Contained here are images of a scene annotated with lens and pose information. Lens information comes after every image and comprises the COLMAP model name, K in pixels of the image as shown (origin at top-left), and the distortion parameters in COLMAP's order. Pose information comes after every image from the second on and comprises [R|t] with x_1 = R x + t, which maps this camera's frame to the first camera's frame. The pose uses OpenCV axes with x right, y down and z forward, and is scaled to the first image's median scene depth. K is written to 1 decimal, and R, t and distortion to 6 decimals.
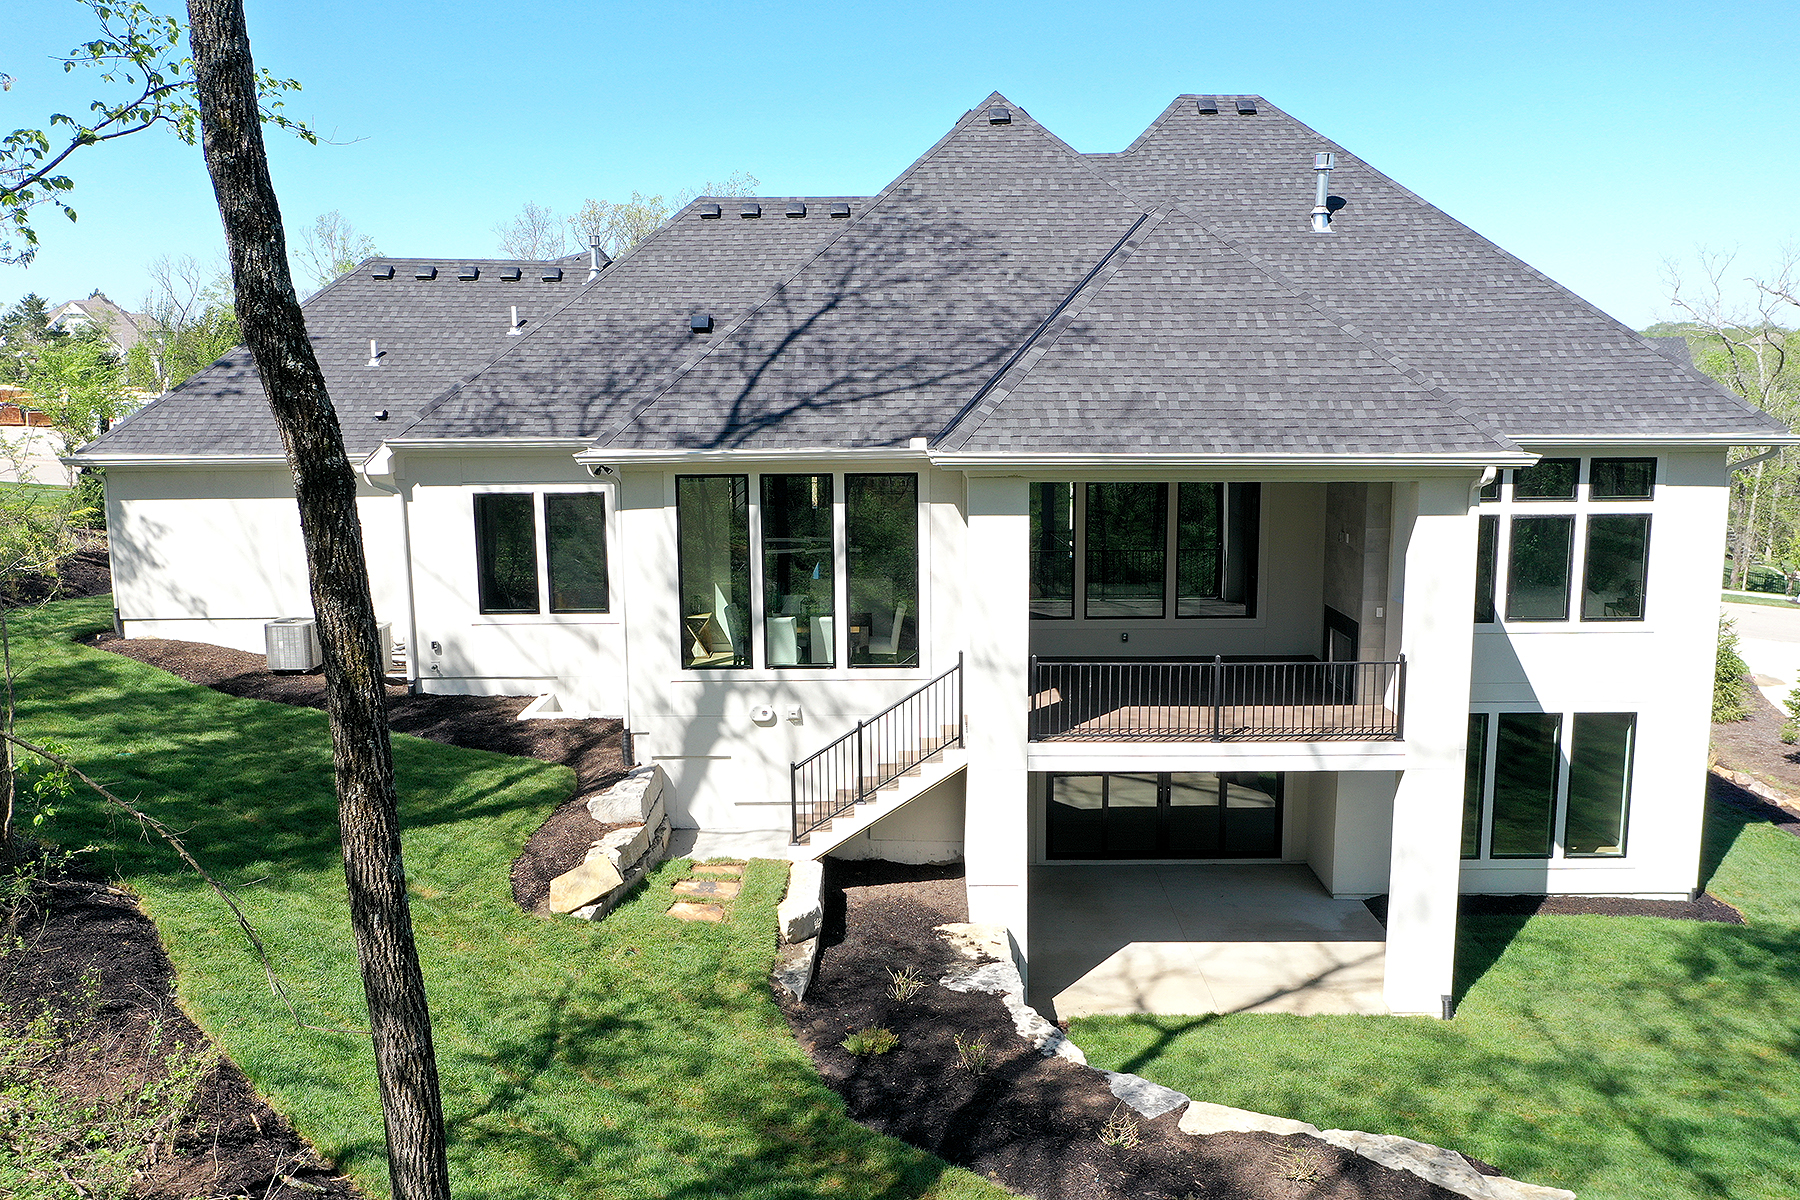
lens RADIAL K [[1426.3, 0, 900.0], [0, 1426.3, 600.0], [0, 0, 1]] dist [0.002087, 0.014298]
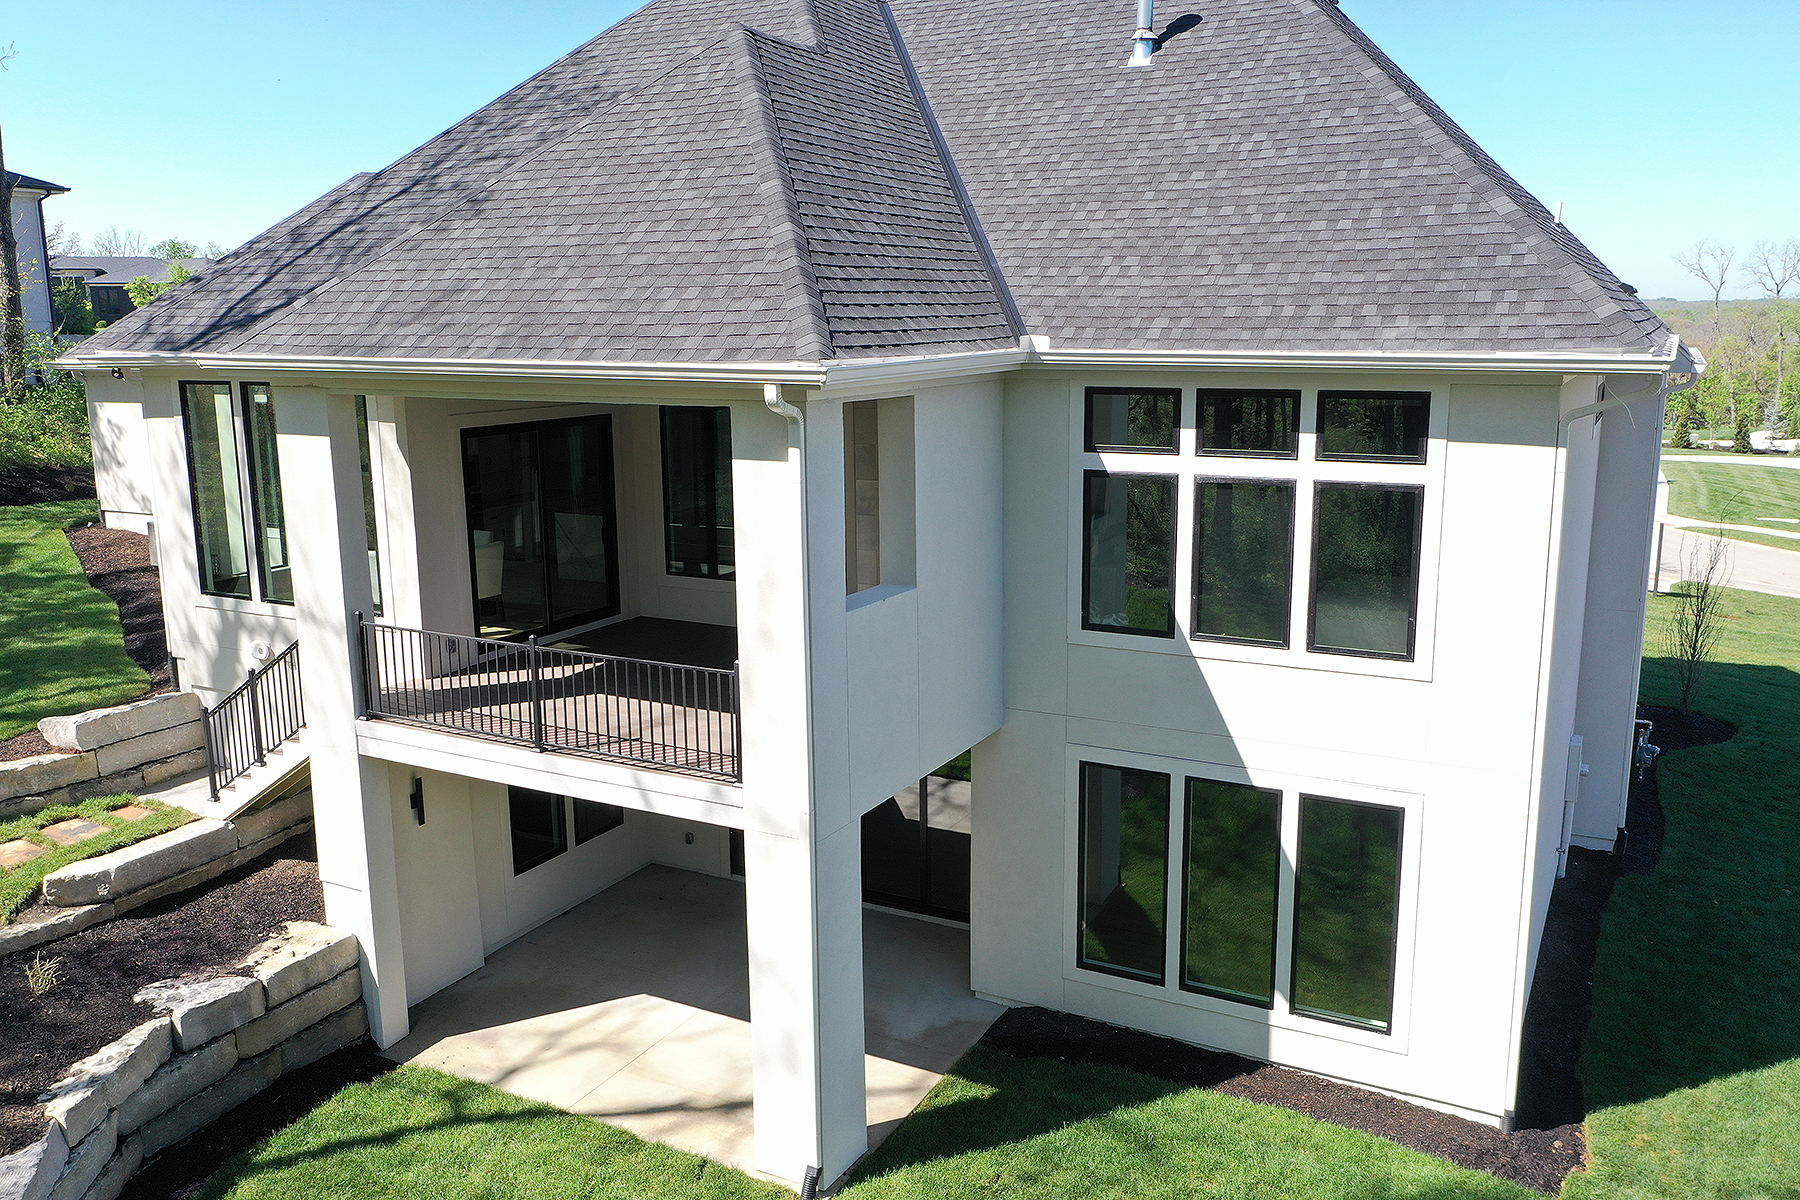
lens RADIAL K [[1426.3, 0, 900.0], [0, 1426.3, 600.0], [0, 0, 1]] dist [0.002087, 0.014298]
pose [[0.881476, 0.090793, -0.463419, 0.617143], [-0.074875, 0.995801, 0.052676, -0.027656], [0.466255, -0.011734, 0.884572, 0.364220]]
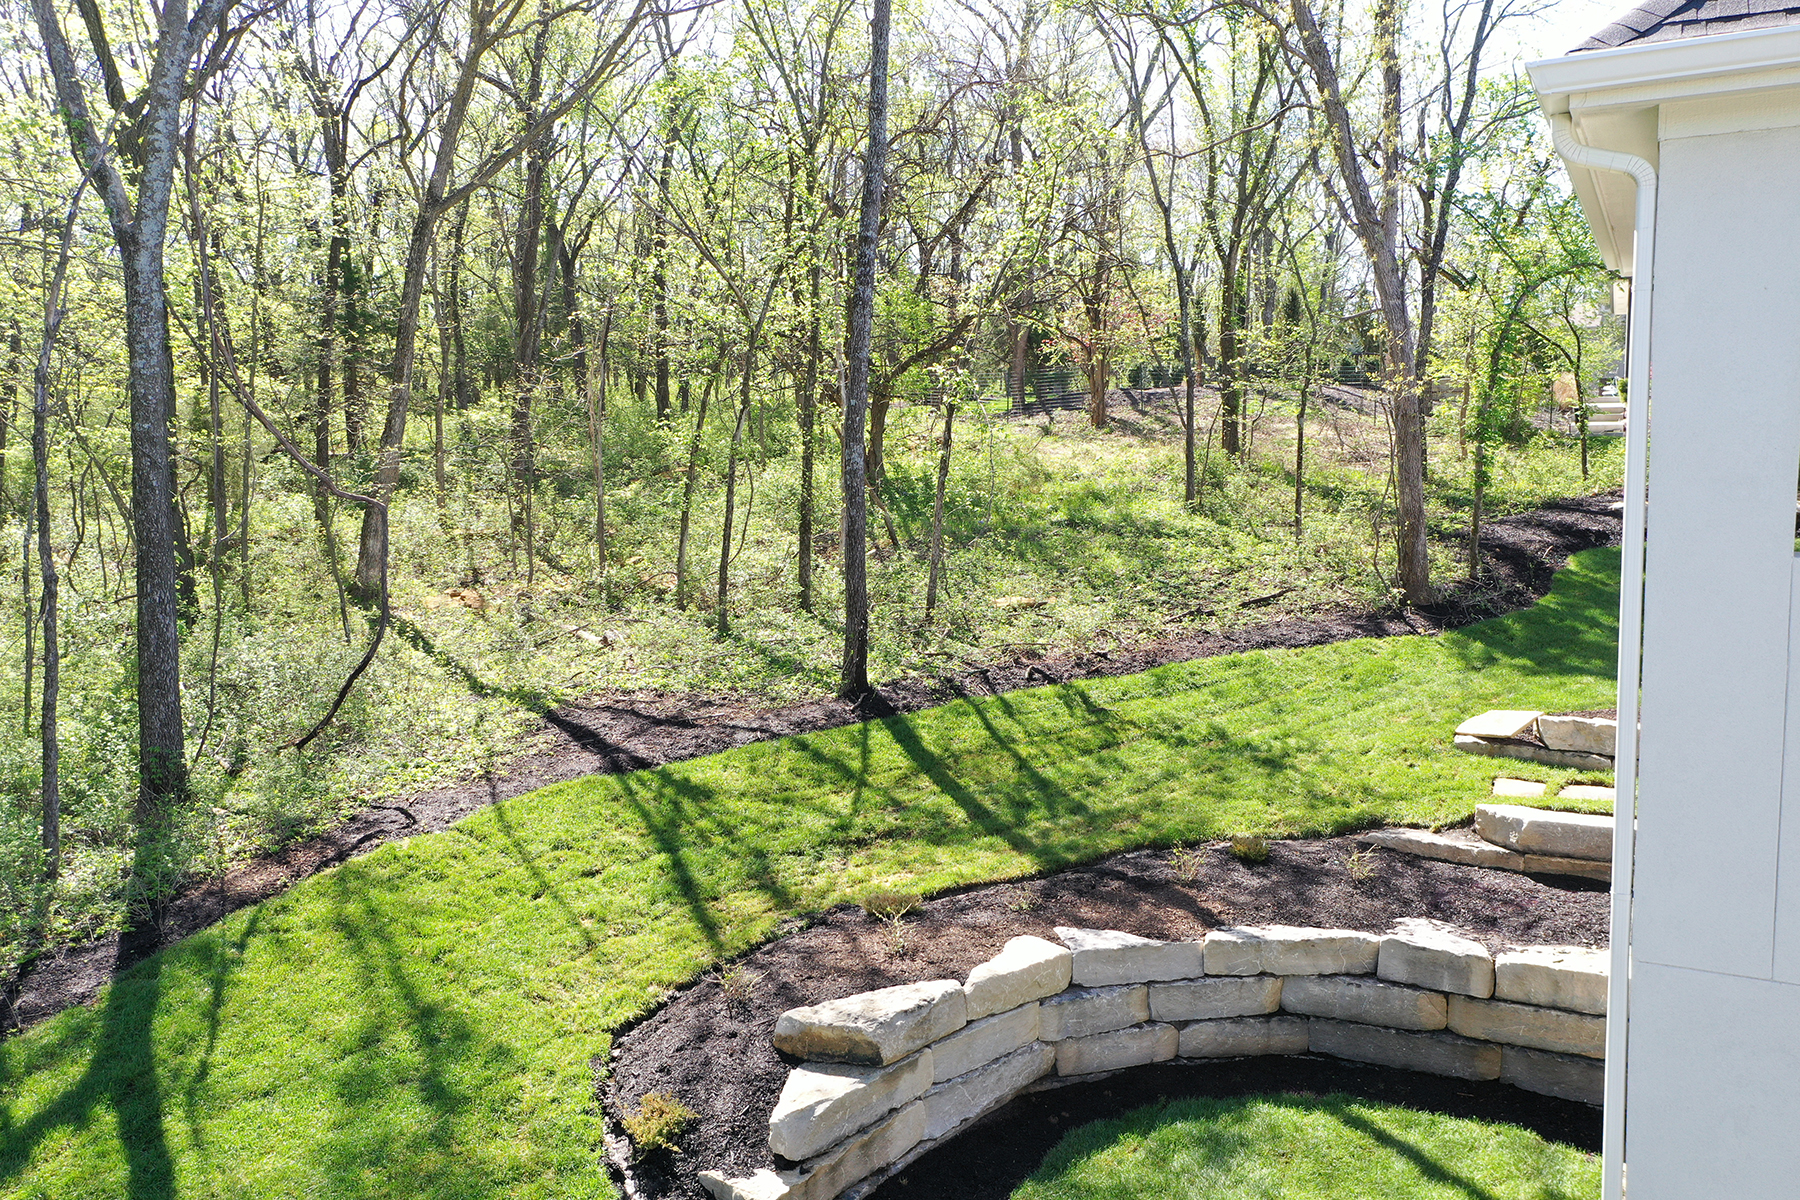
lens RADIAL K [[1426.3, 0, 900.0], [0, 1426.3, 600.0], [0, 0, 1]] dist [0.002087, 0.014298]
pose [[-0.517001, 0.076731, -0.852539, 0.666120], [-0.133632, 0.976527, 0.168929, -0.002862], [0.845489, 0.201263, -0.494612, 0.850251]]
